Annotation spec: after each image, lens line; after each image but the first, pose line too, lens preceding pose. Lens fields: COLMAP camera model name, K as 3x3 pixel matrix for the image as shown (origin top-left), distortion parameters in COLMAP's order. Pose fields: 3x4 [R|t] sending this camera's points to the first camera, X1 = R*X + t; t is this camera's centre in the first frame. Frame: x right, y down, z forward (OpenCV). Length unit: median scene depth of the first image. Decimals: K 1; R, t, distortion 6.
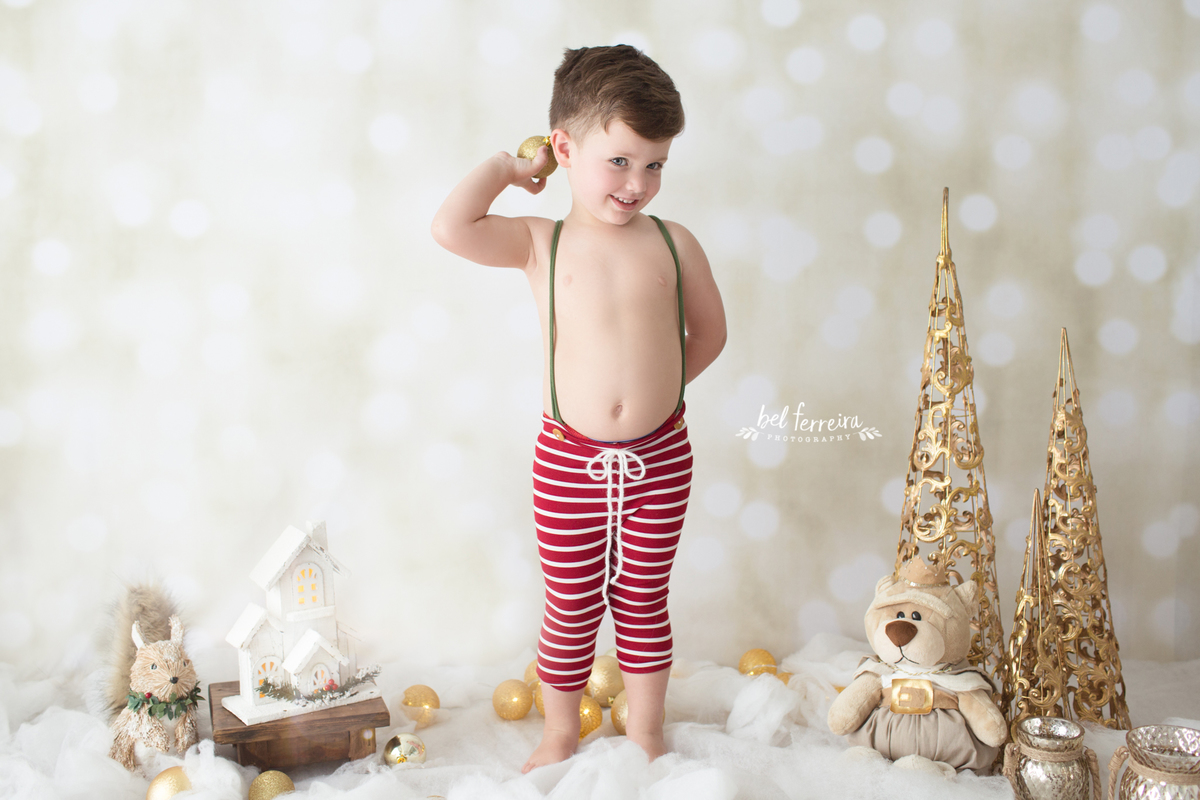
lens RADIAL K [[1362.5, 0, 605.9], [0, 1362.5, 406.6], [0, 0, 1]] dist [-0.035592, 0.000000]
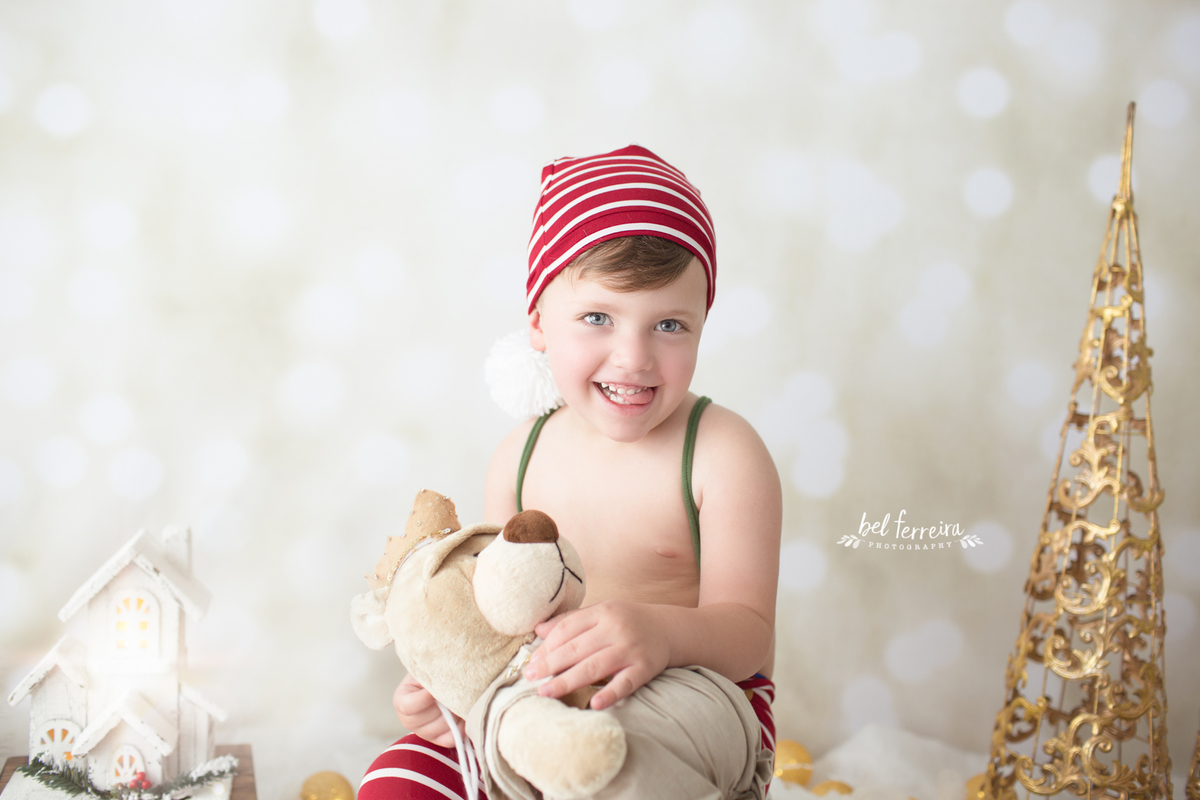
lens RADIAL K [[1256.5, 0, 619.4], [0, 1256.5, 431.6], [0, 0, 1]] dist [-0.037379, 0.000000]
pose [[0.996881, 0.067362, 0.041126, -0.024736], [-0.066703, 0.997625, -0.017181, 0.033941], [-0.042186, 0.014384, 0.999006, 0.379311]]
